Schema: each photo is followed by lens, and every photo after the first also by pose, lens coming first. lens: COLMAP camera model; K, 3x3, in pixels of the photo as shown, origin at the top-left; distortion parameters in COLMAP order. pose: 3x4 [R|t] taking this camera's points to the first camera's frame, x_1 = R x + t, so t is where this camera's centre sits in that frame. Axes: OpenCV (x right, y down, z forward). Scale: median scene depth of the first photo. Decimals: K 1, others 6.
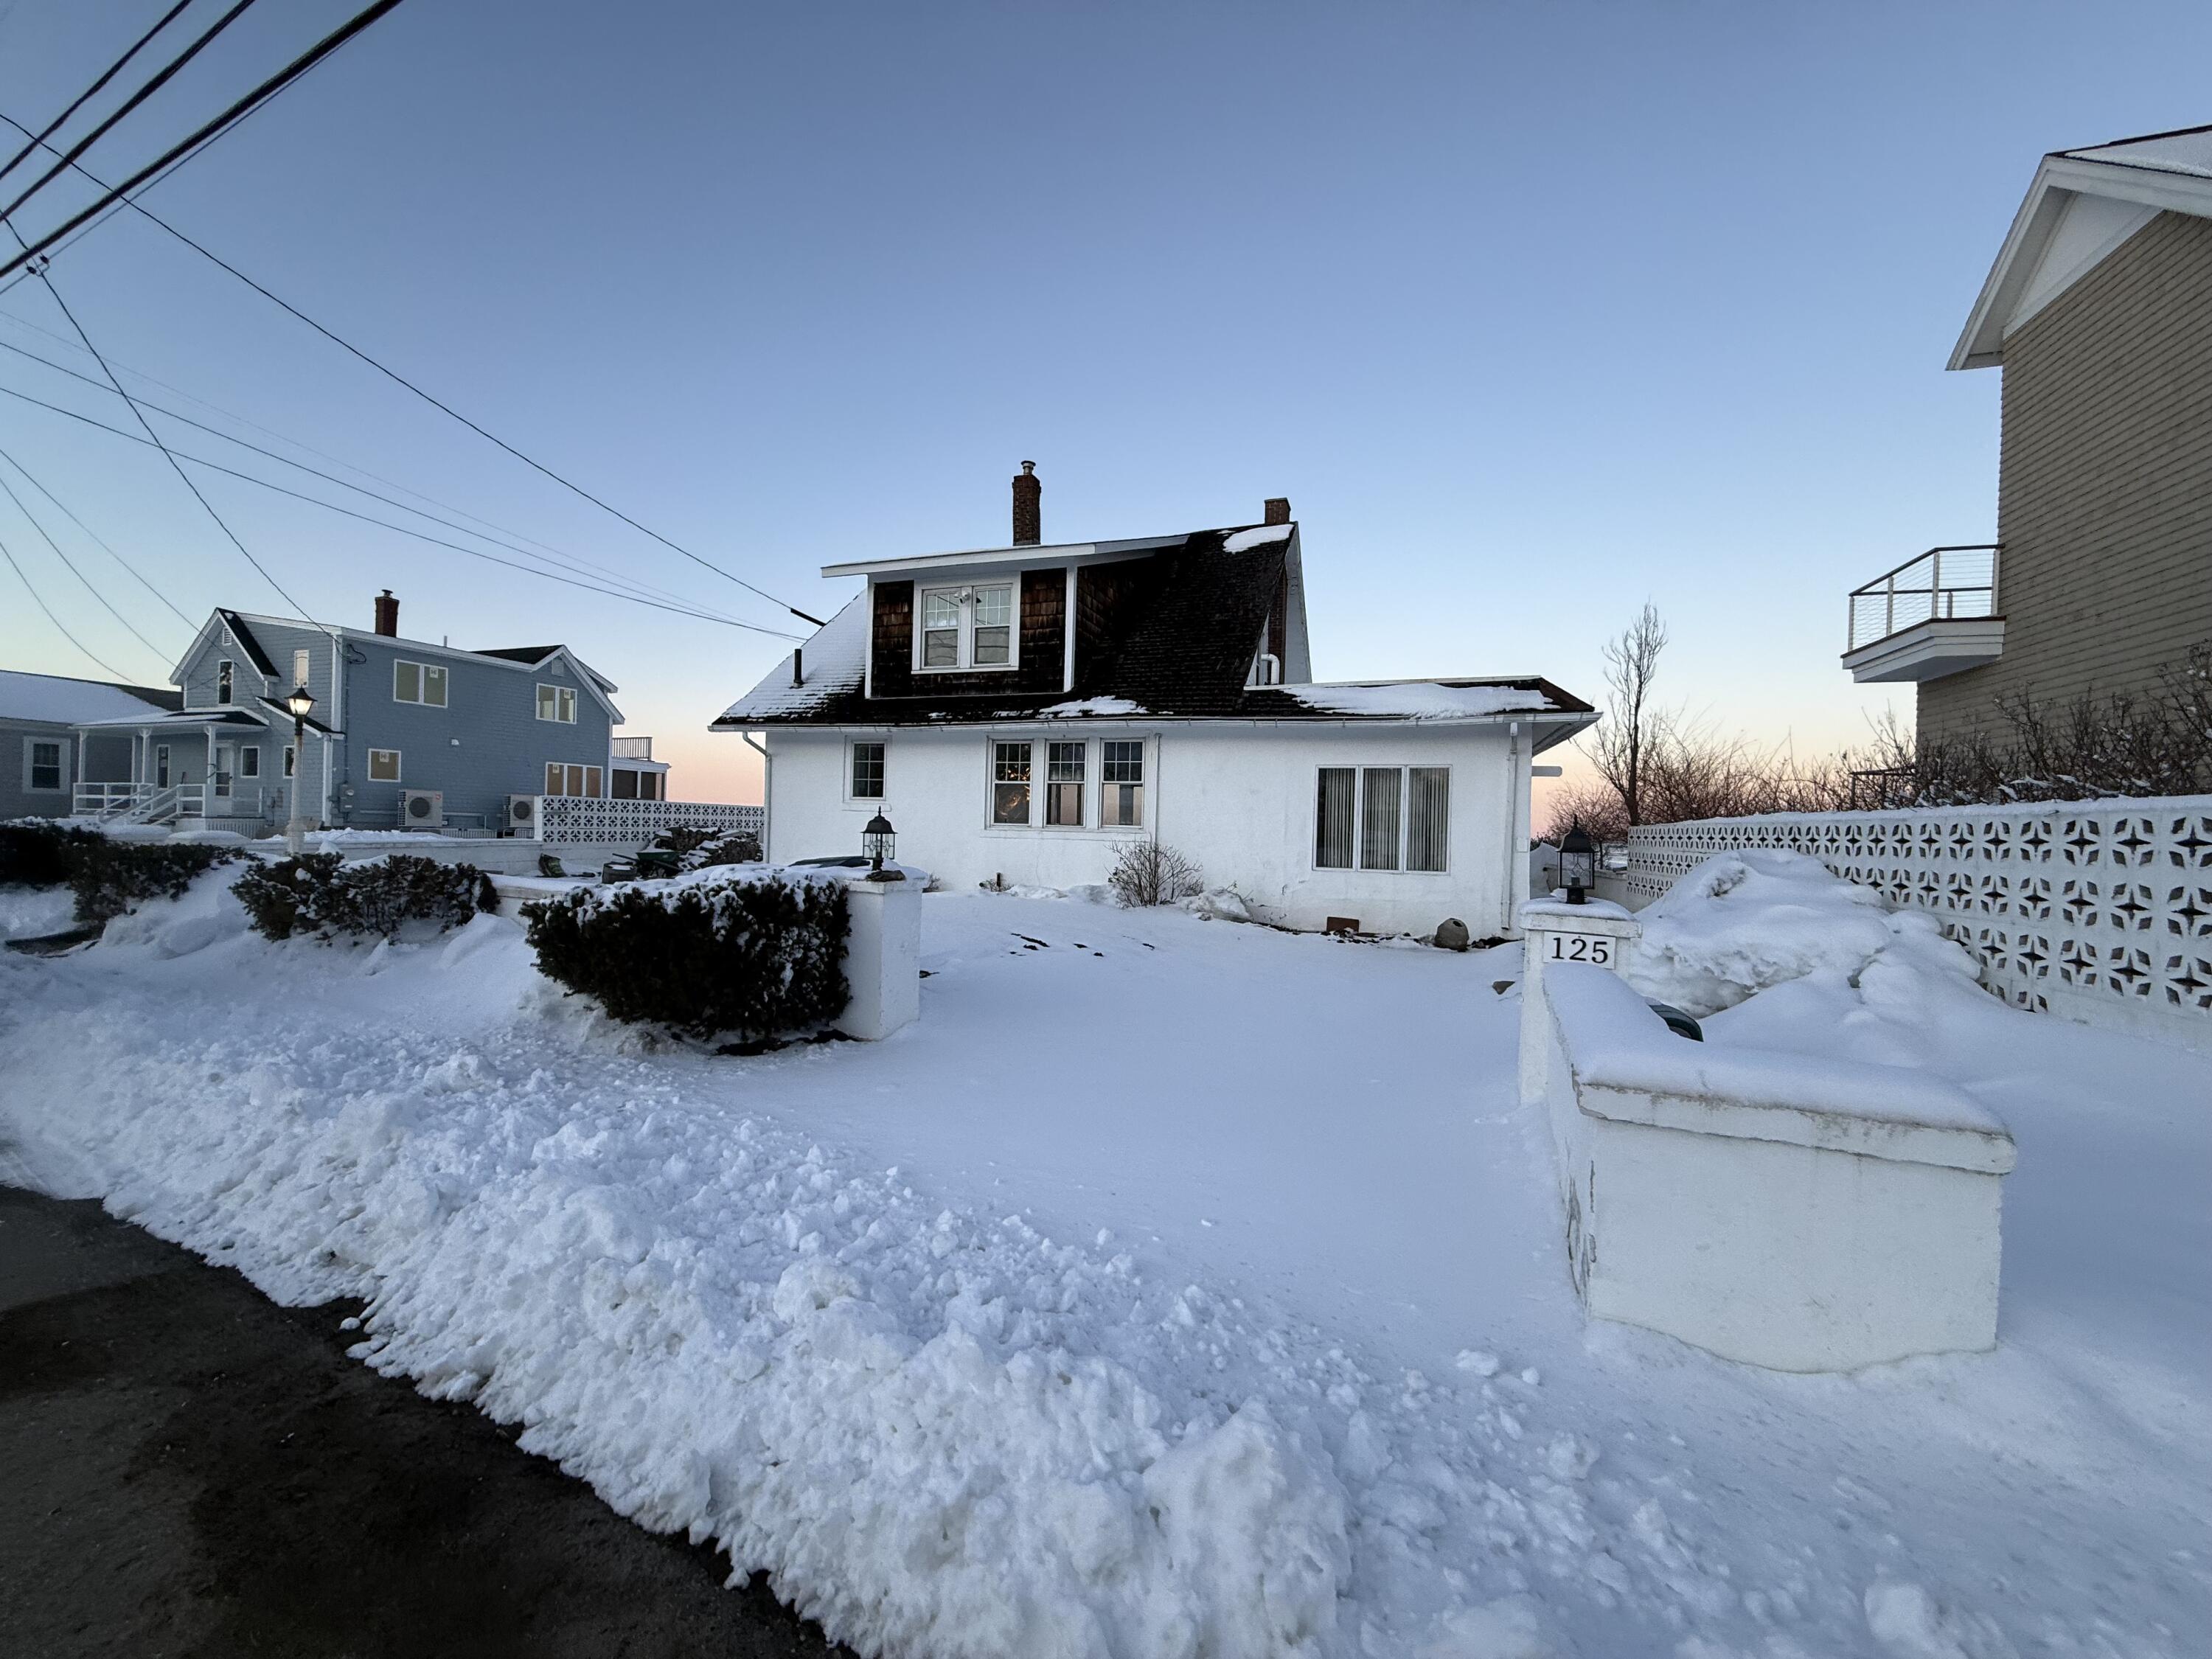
lens RADIAL K [[861.6, 0, 1110.4], [0, 861.6, 834.9], [0, 0, 1]] dist [-0.000331, 0.000148]
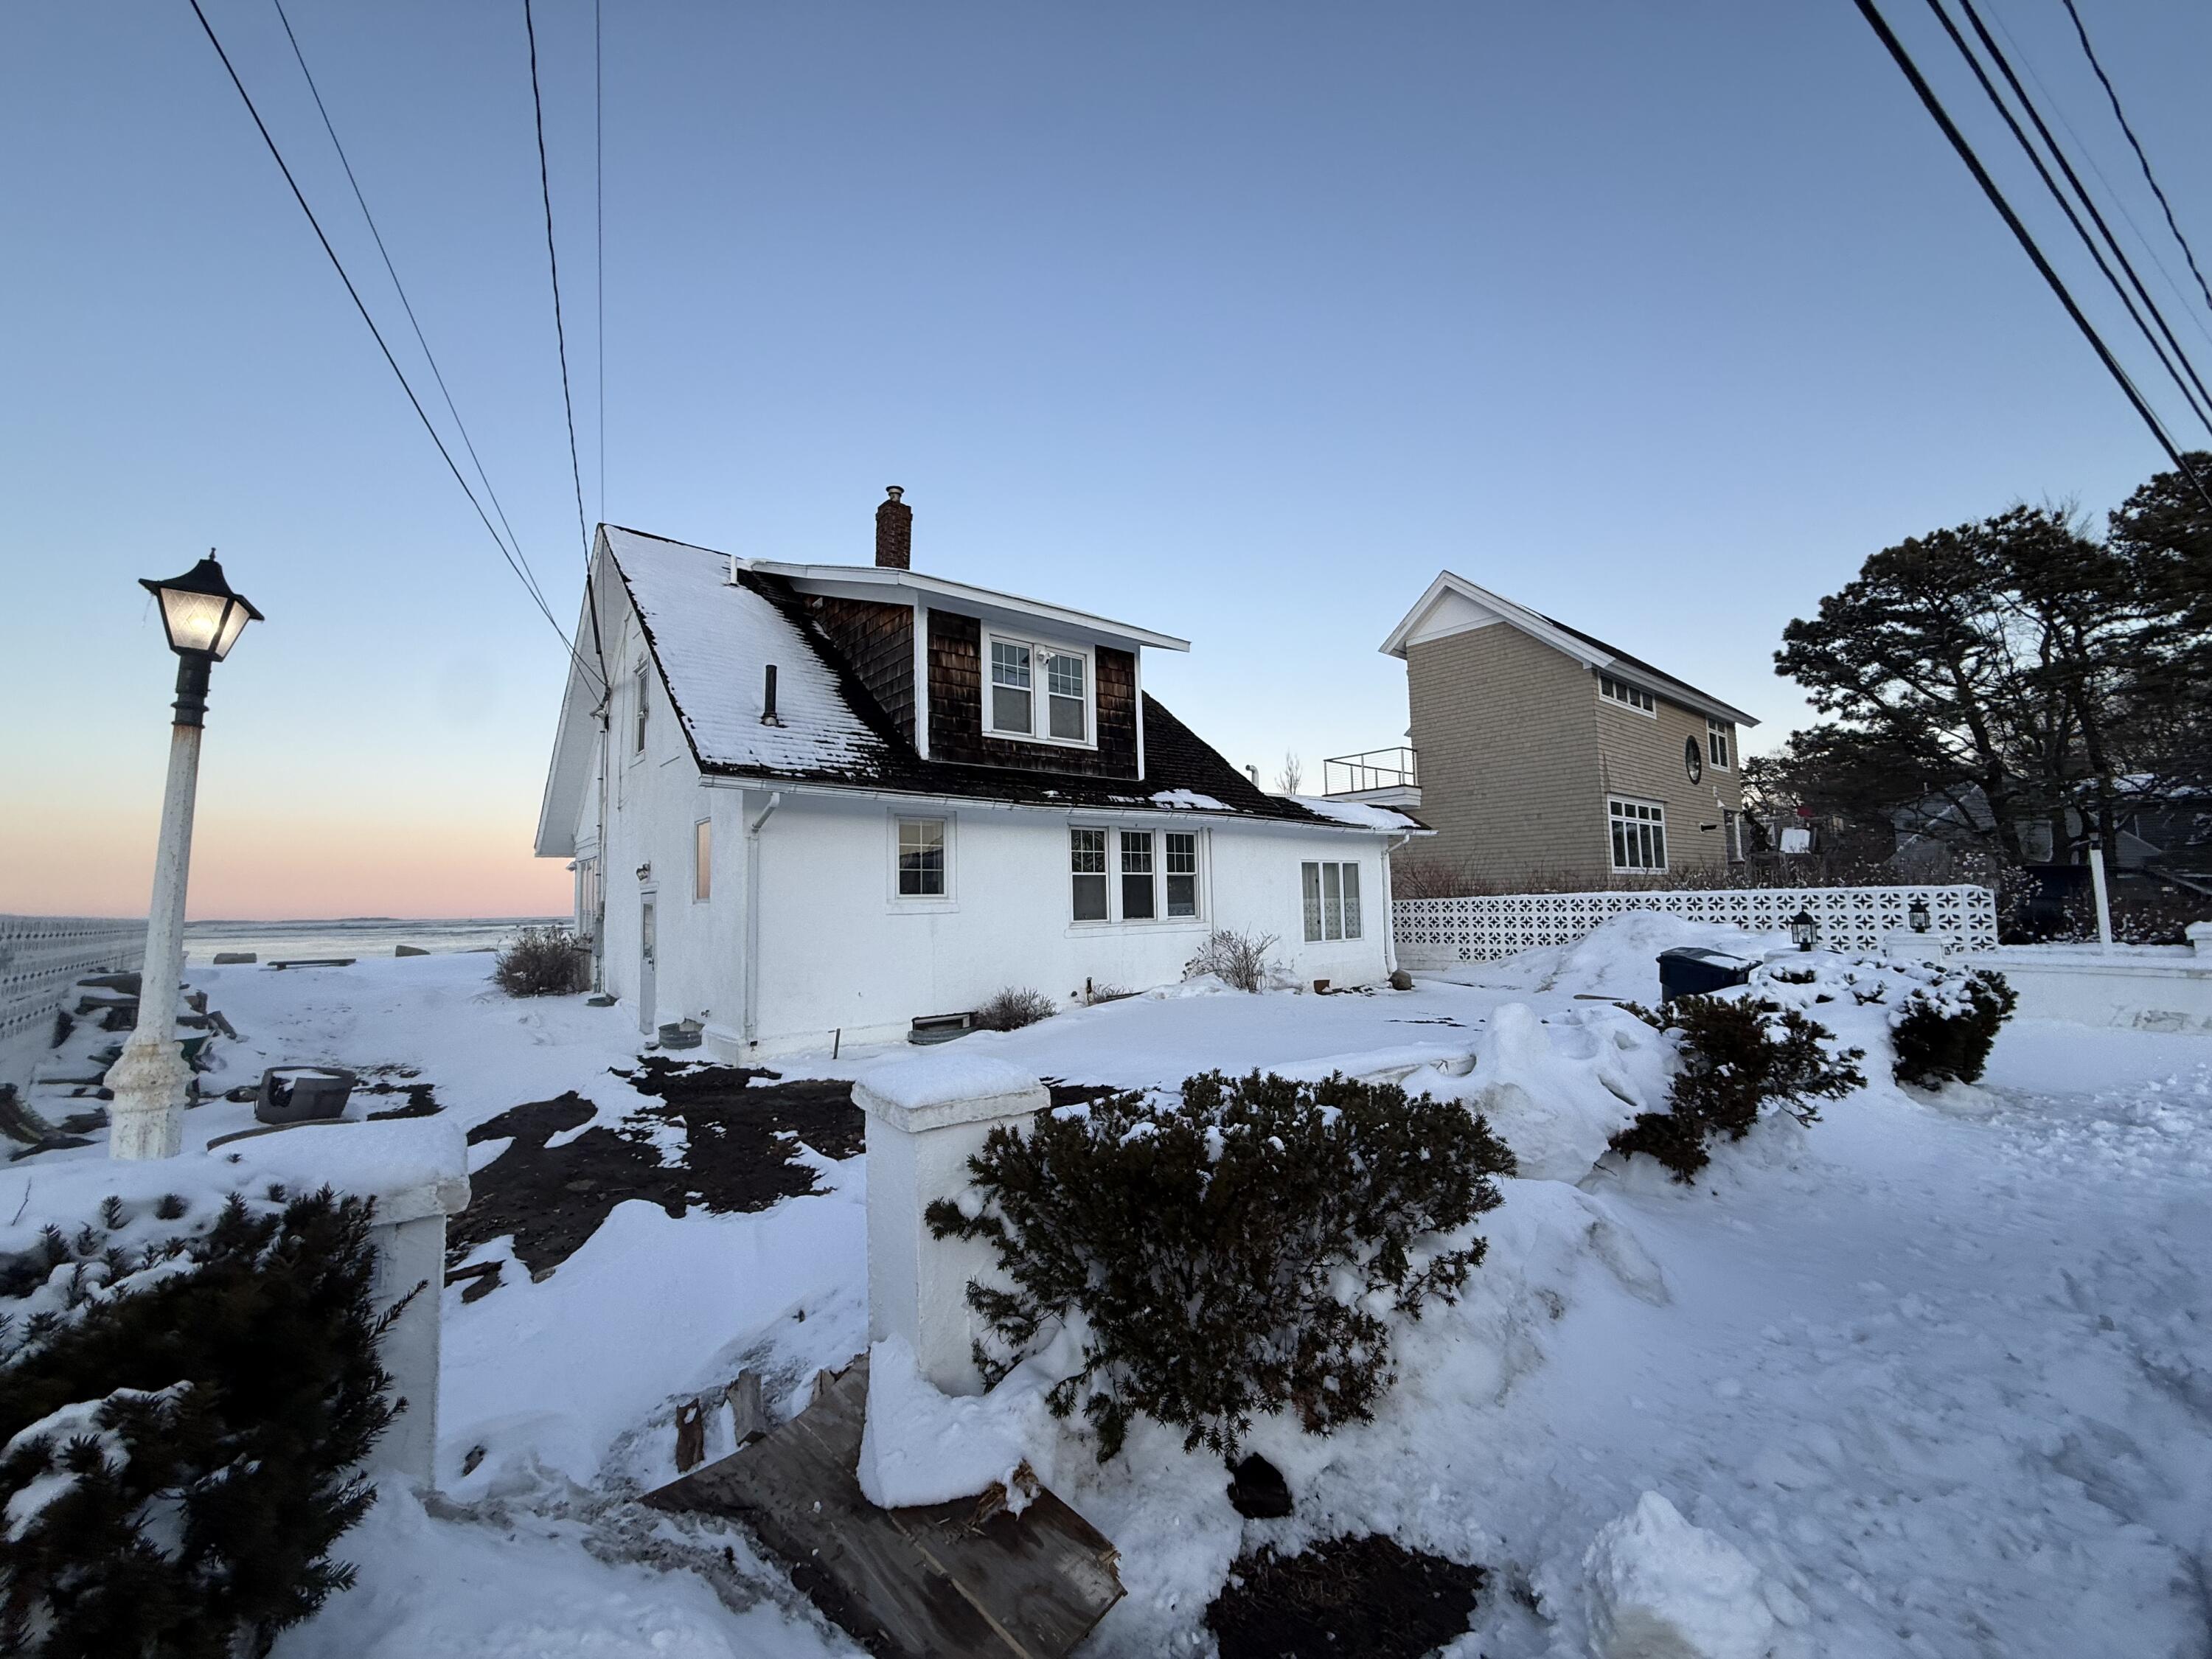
lens RADIAL K [[887.1, 0, 1103.9], [0, 887.1, 833.3], [0, 0, 1]] dist [0.003053, 0.000113]
pose [[0.509944, 0.034007, 0.859535, -0.951511], [0.044181, 0.996864, -0.065652, -0.044391], [-0.859072, 0.071454, 0.506843, 0.550451]]
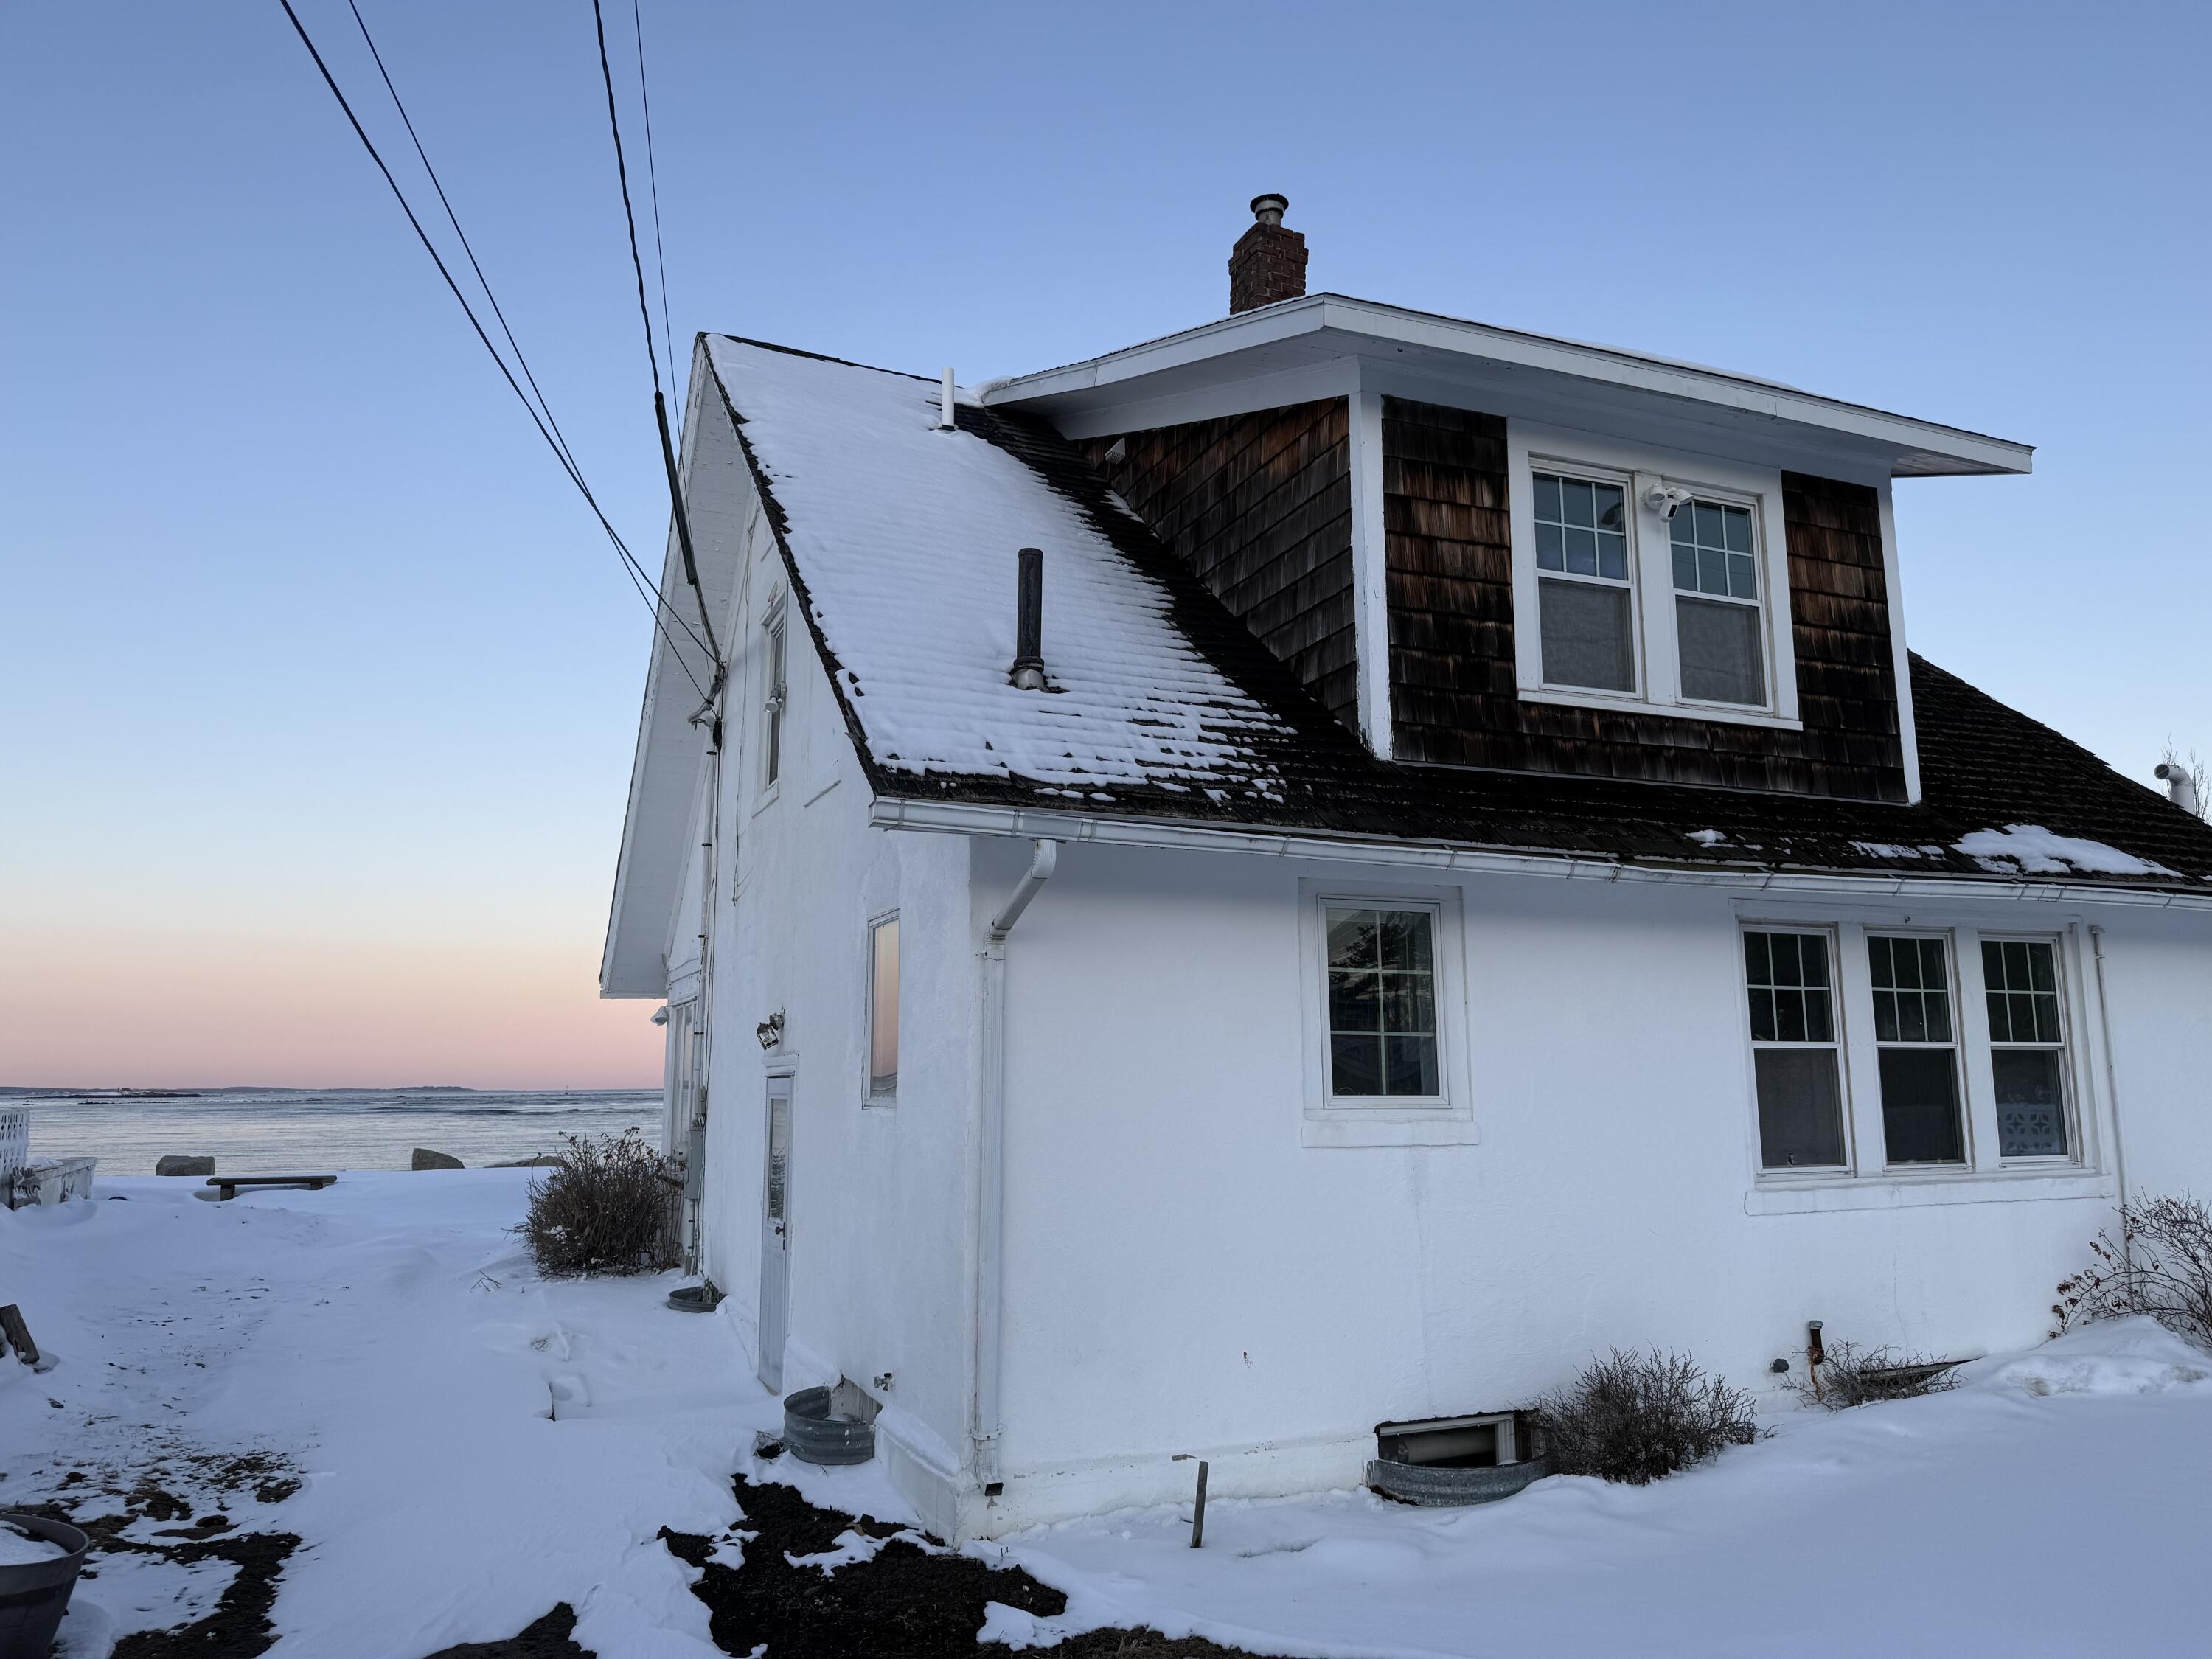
lens RADIAL K [[1547.6, 0, 1115.6], [0, 1547.6, 832.2], [0, 0, 1]] dist [0.159791, -0.270728]
pose [[0.733508, 0.079195, 0.675051, -0.795964], [0.032151, 0.988034, -0.150848, -0.062078], [-0.678920, 0.132351, 0.722185, 0.758855]]
